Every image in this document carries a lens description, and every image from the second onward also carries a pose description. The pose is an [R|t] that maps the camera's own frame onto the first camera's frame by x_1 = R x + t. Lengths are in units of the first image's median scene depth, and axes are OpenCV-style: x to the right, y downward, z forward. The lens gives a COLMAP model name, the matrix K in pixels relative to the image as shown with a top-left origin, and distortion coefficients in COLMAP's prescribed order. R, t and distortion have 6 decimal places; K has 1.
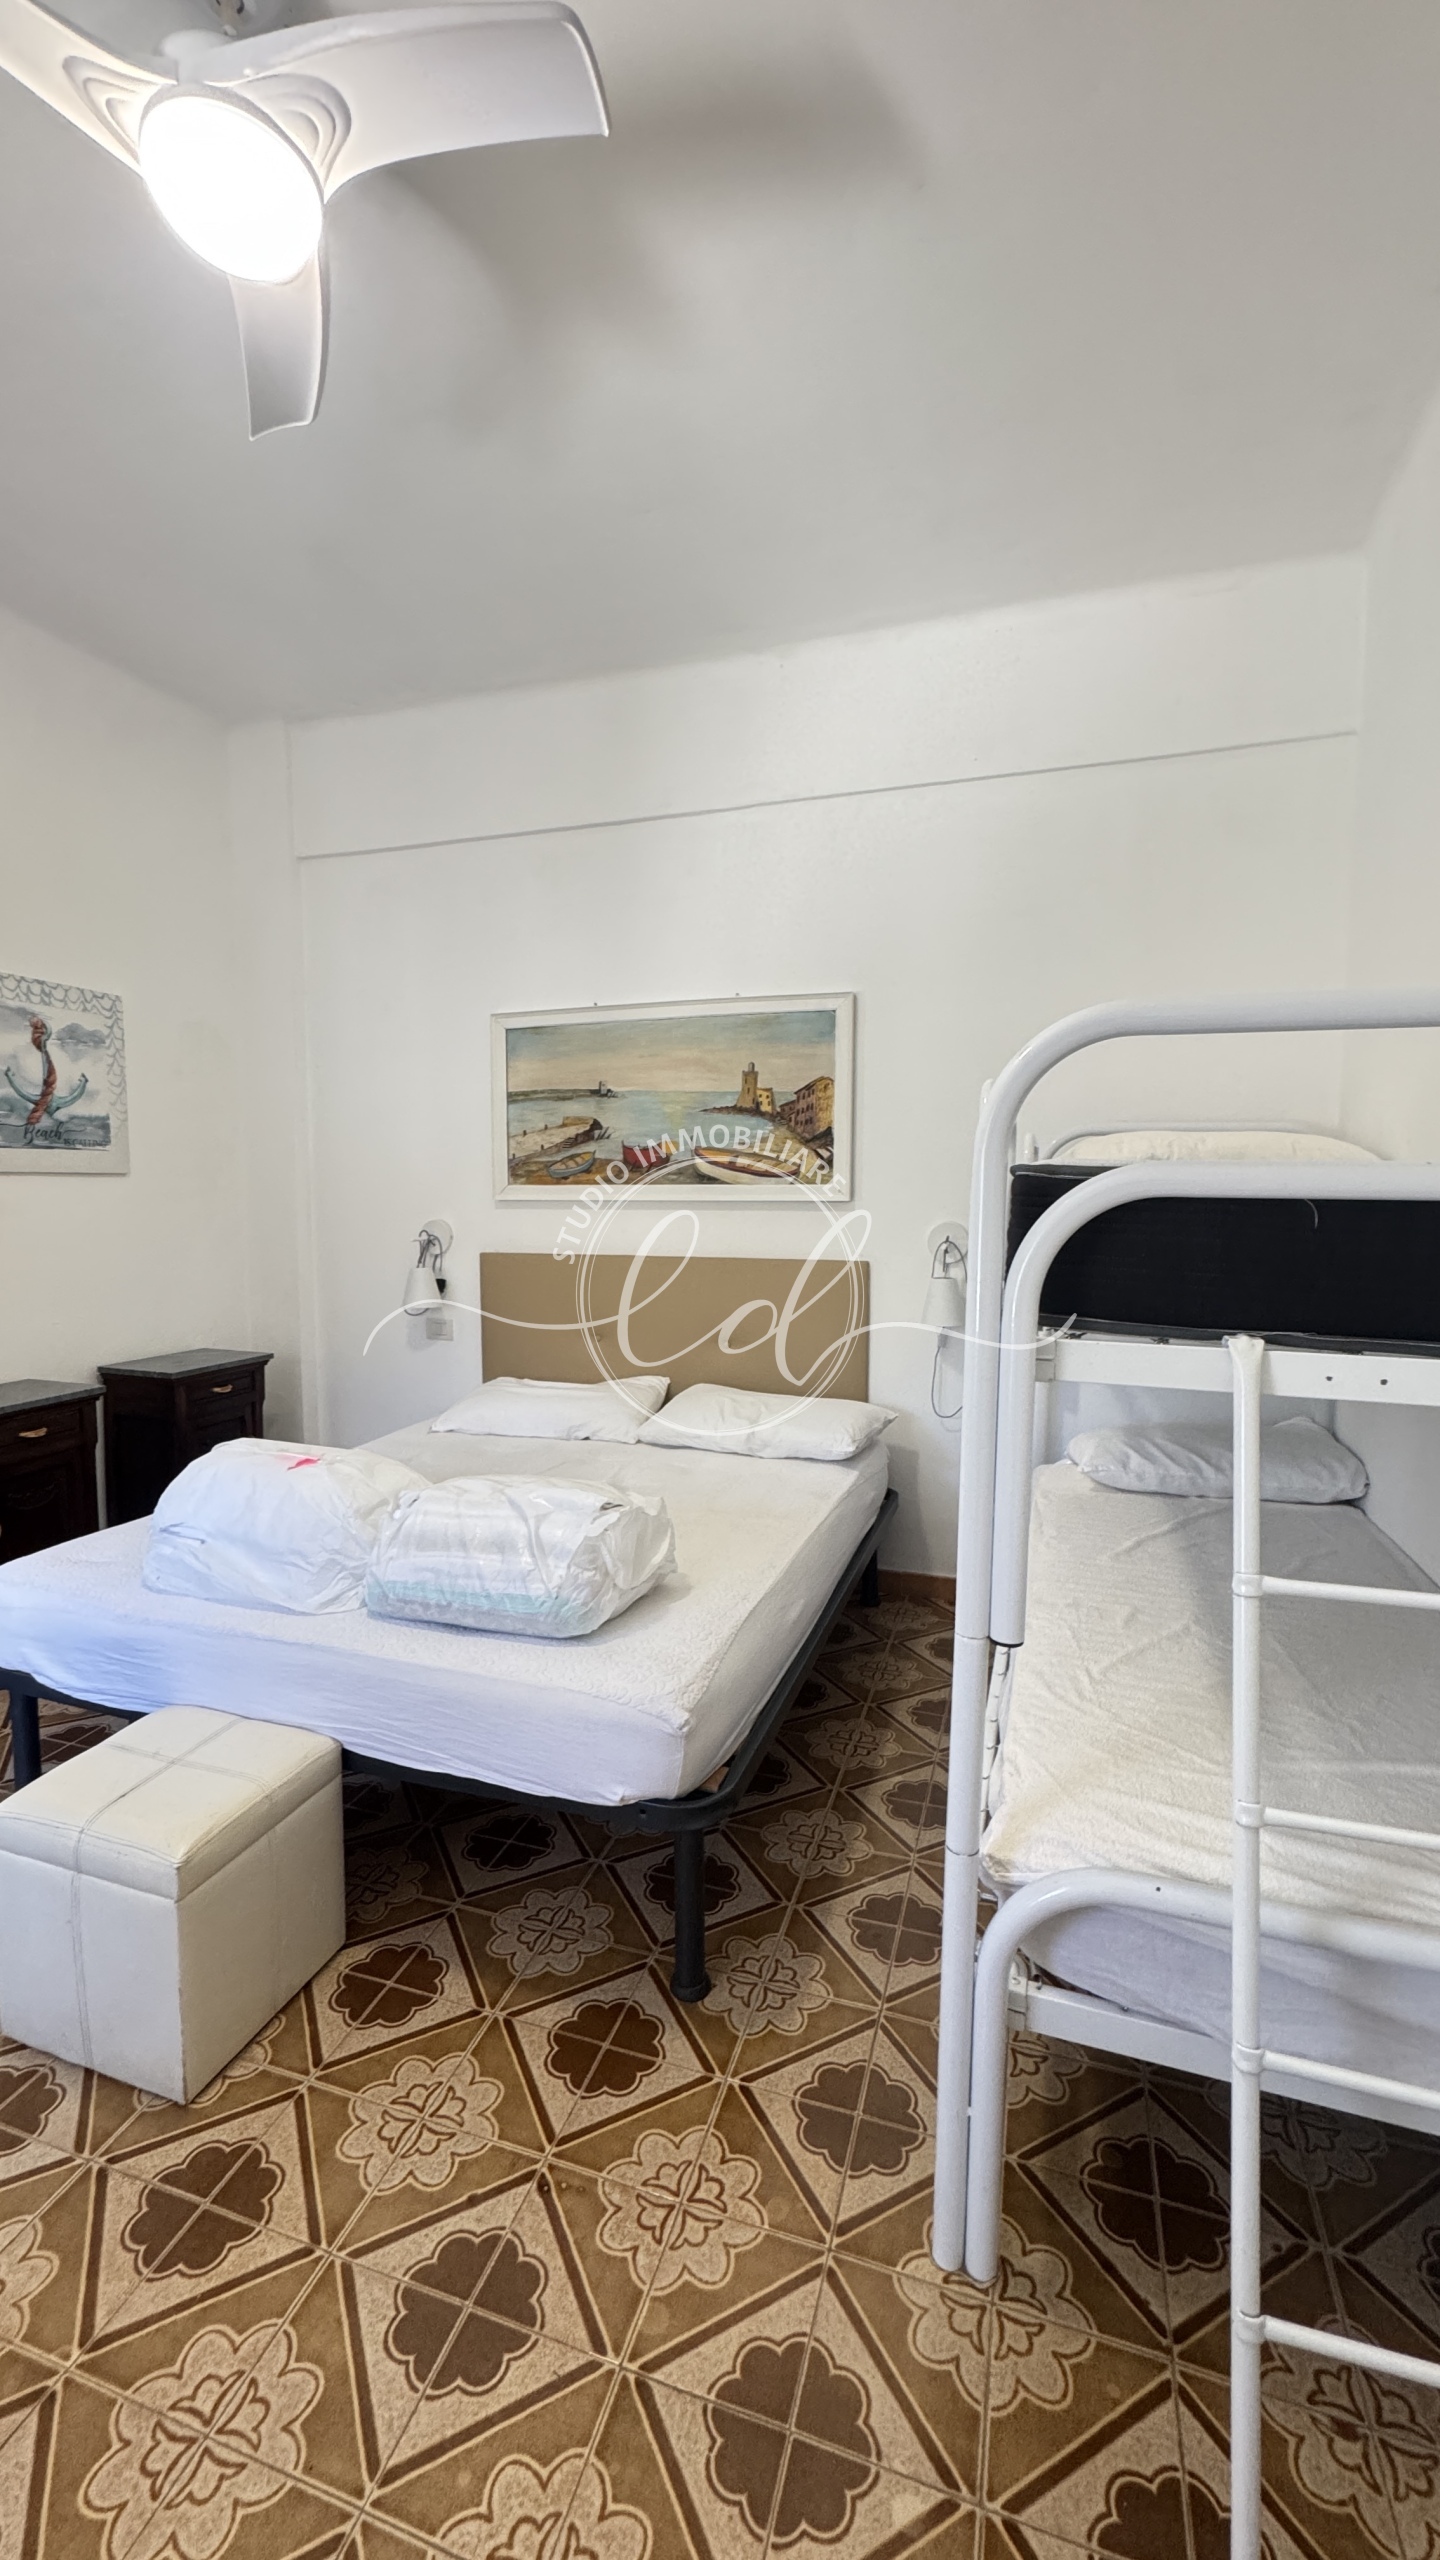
lens RADIAL K [[1023.0, 0, 724.2], [0, 1023.0, 1276.1], [0, 0, 1]] dist [-0.006192, 0.001090]
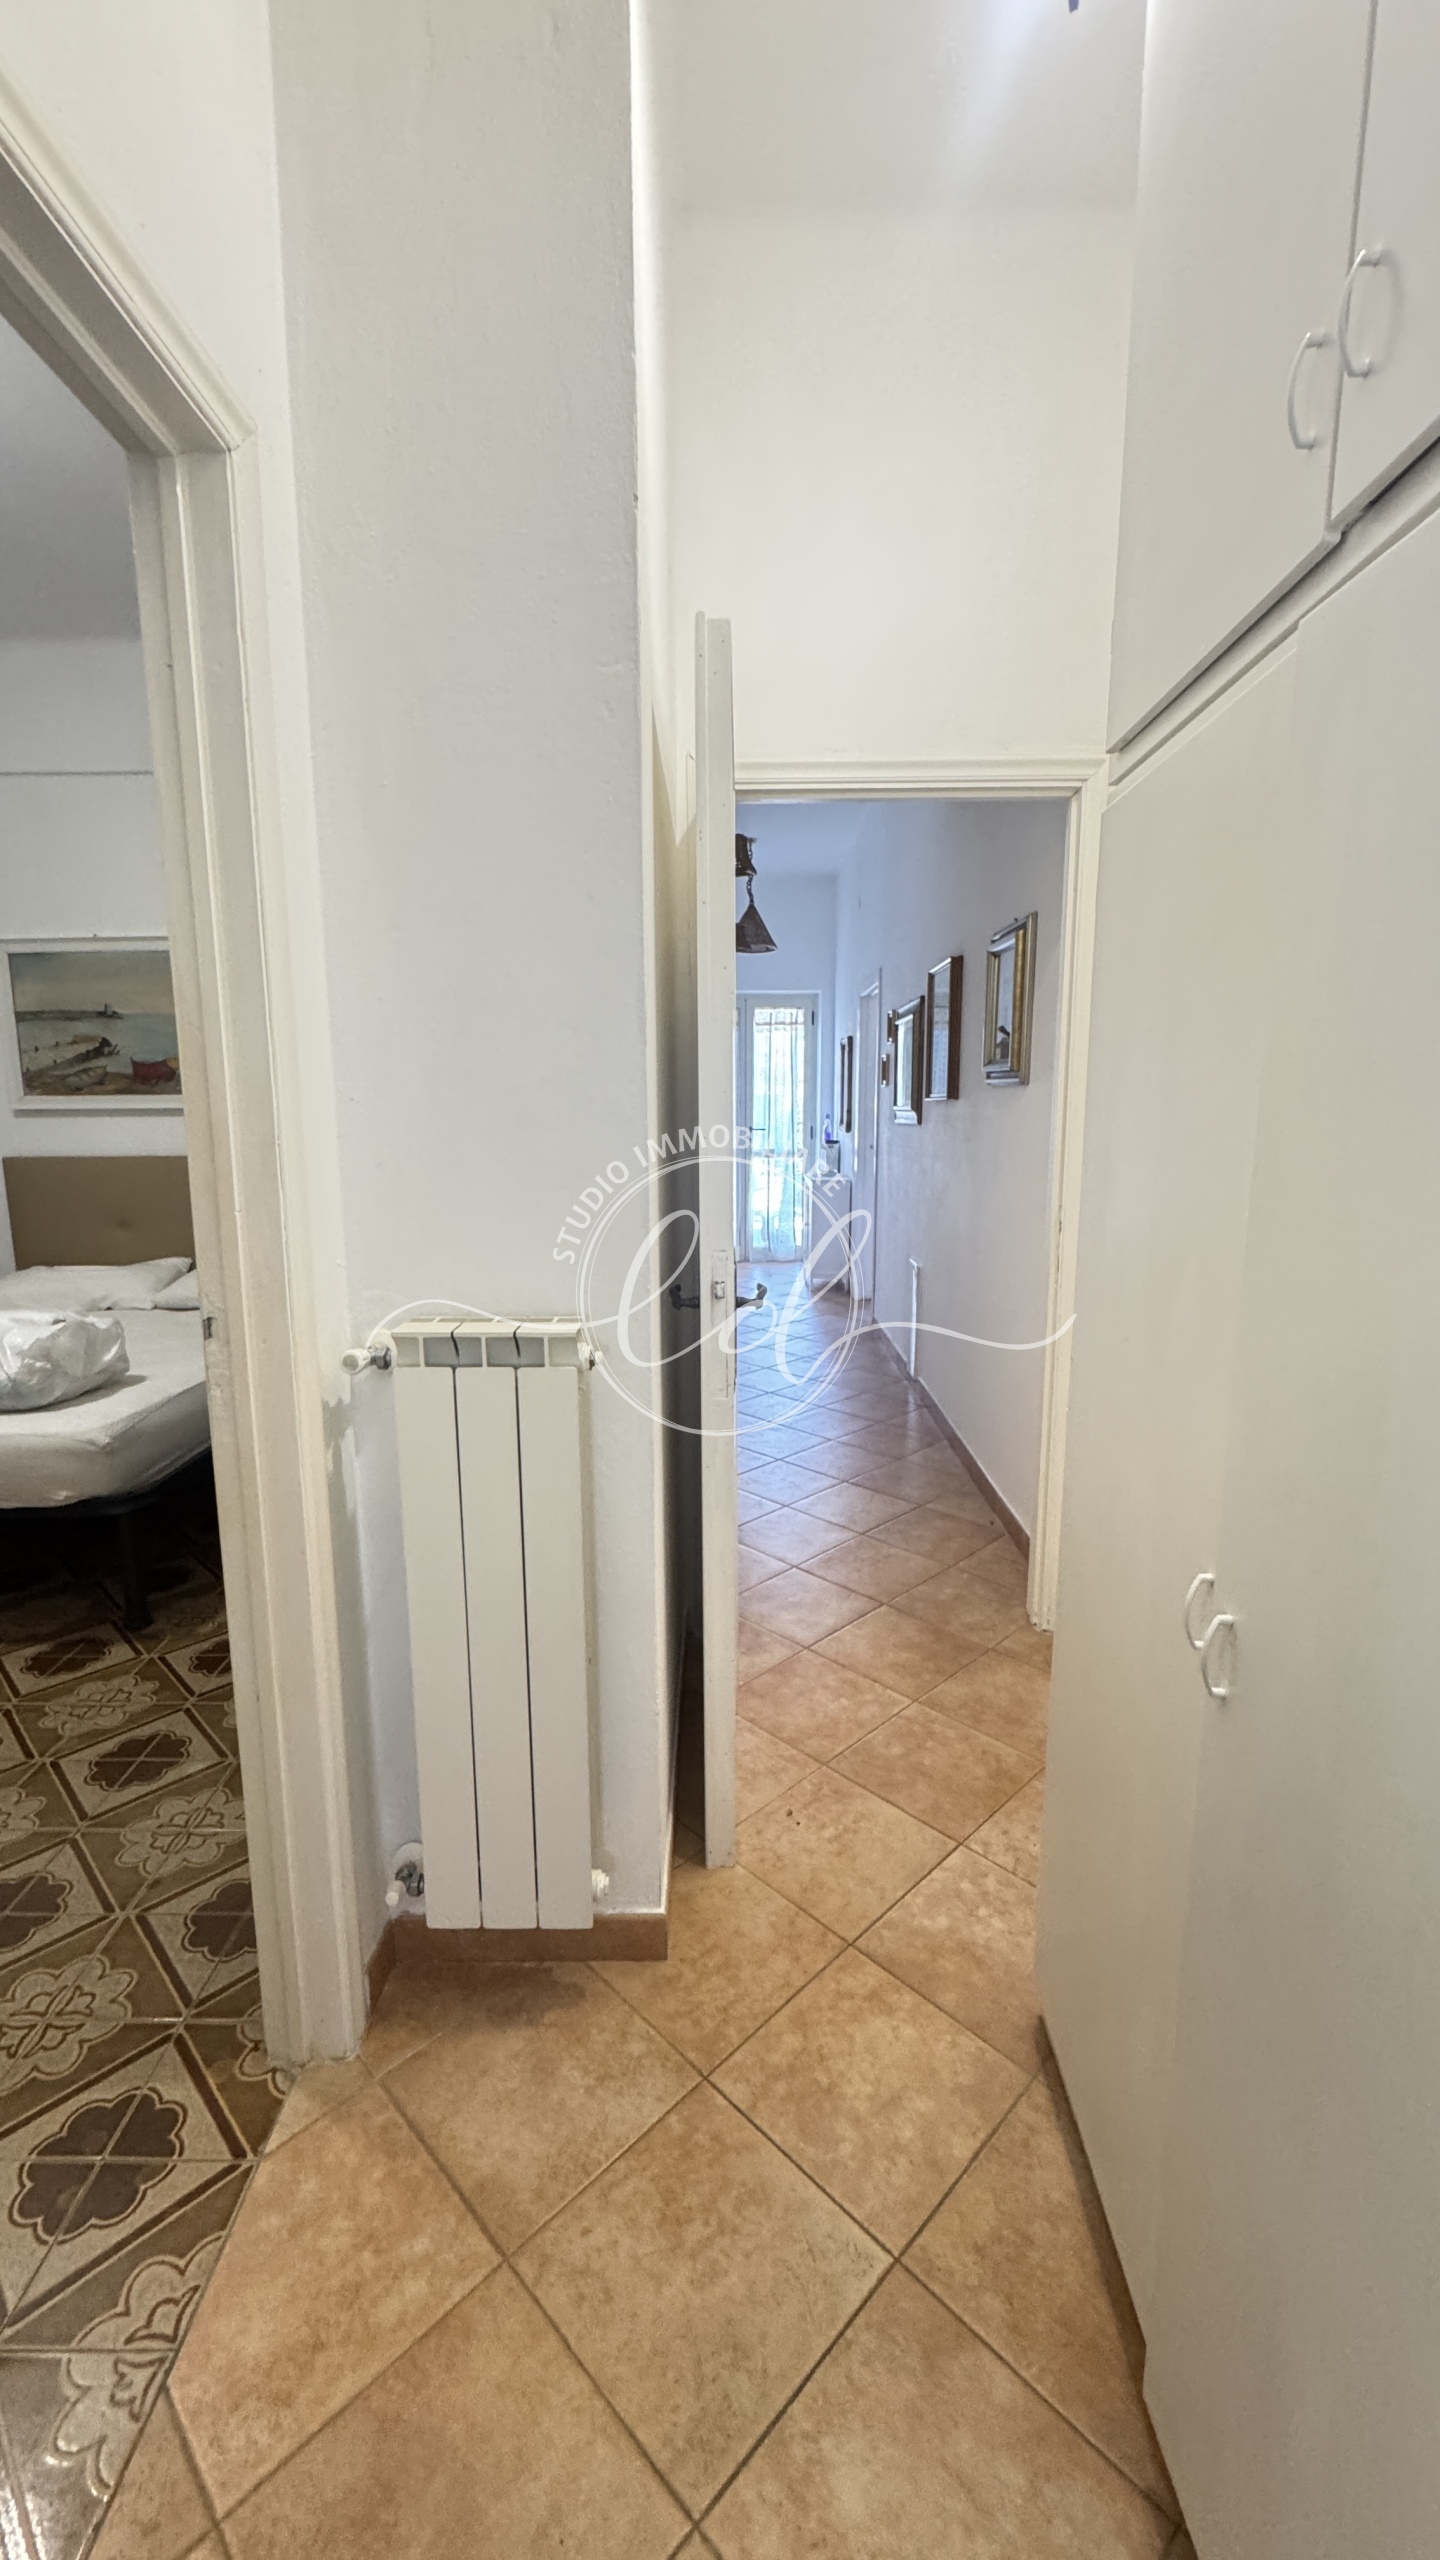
lens RADIAL K [[1028.7, 0, 720.9], [0, 1028.7, 1246.1], [0, 0, 1]] dist [0.000376, 0.000227]
pose [[0.949444, -0.055198, 0.309046, 0.269687], [0.036126, 0.997092, 0.067102, 0.046069], [-0.311851, -0.052545, 0.948677, -0.541631]]
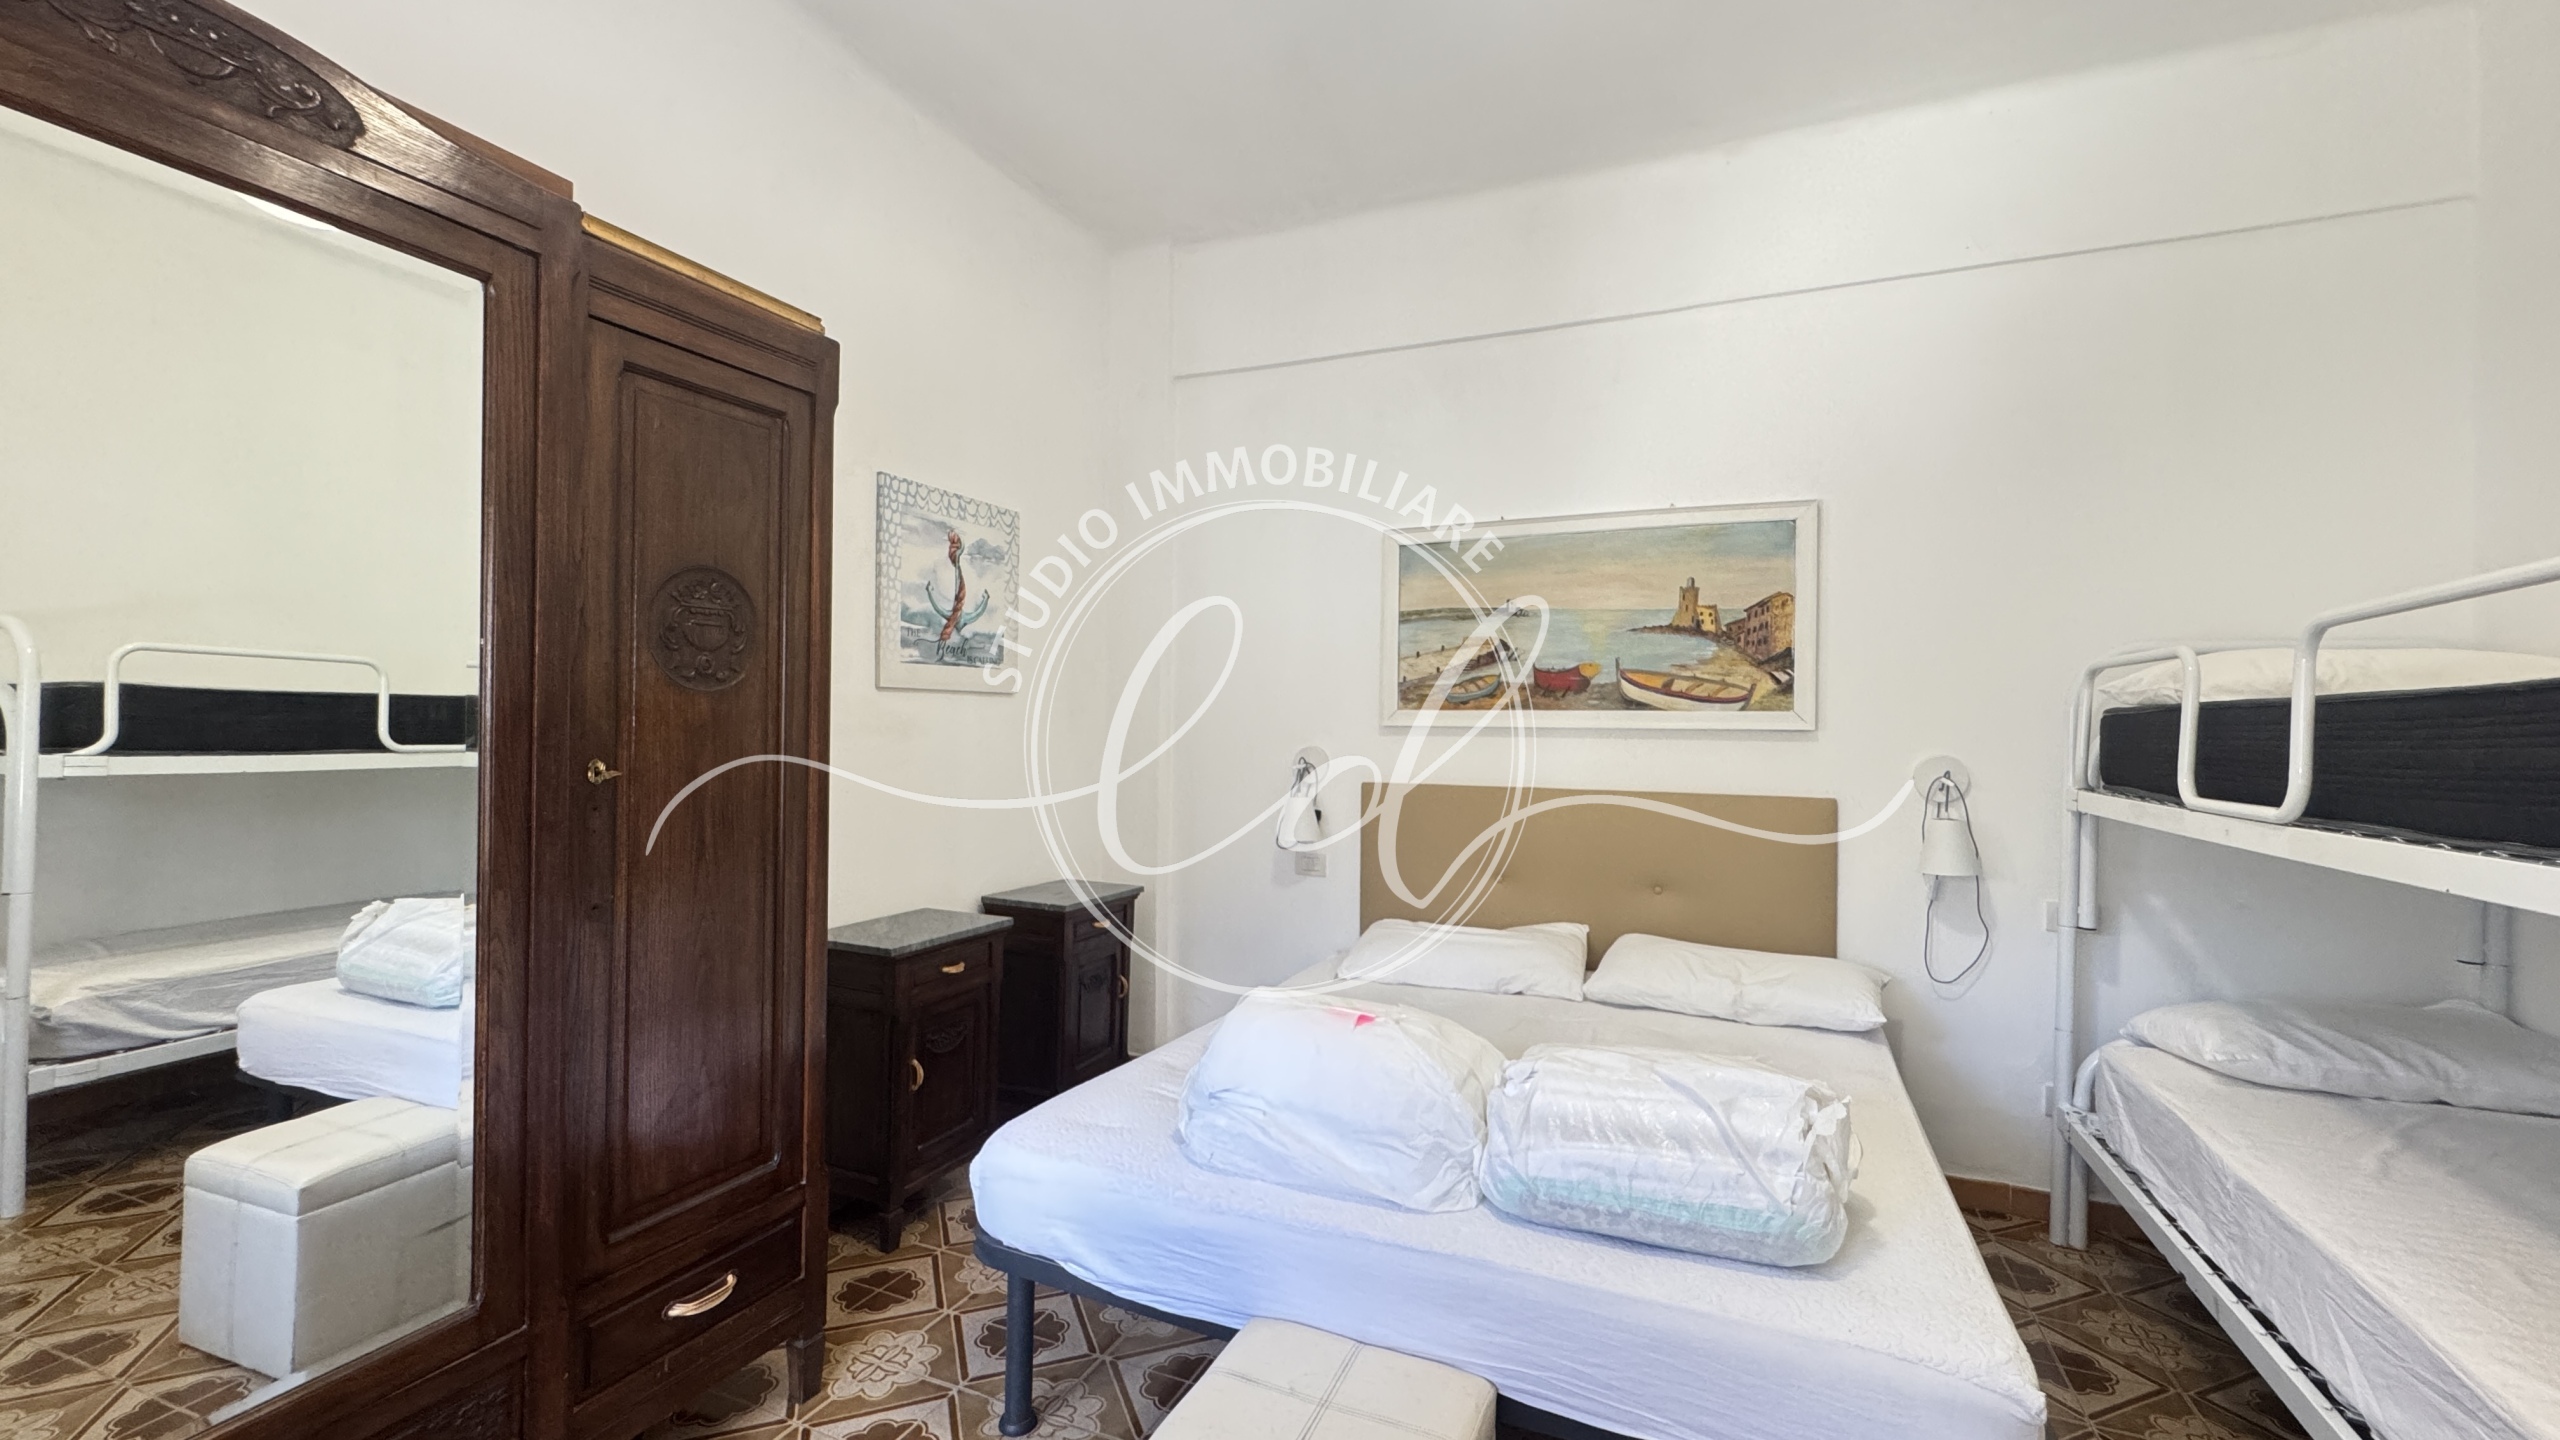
lens RADIAL K [[1029.6, 0, 1291.3], [0, 1029.6, 715.0], [0, 0, 1]] dist [-0.005441, 0.000583]
pose [[0.995172, 0.010246, -0.097615, -0.373067], [-0.019546, 0.995304, -0.094800, 0.010502], [0.096185, 0.096250, 0.990699, 0.110189]]
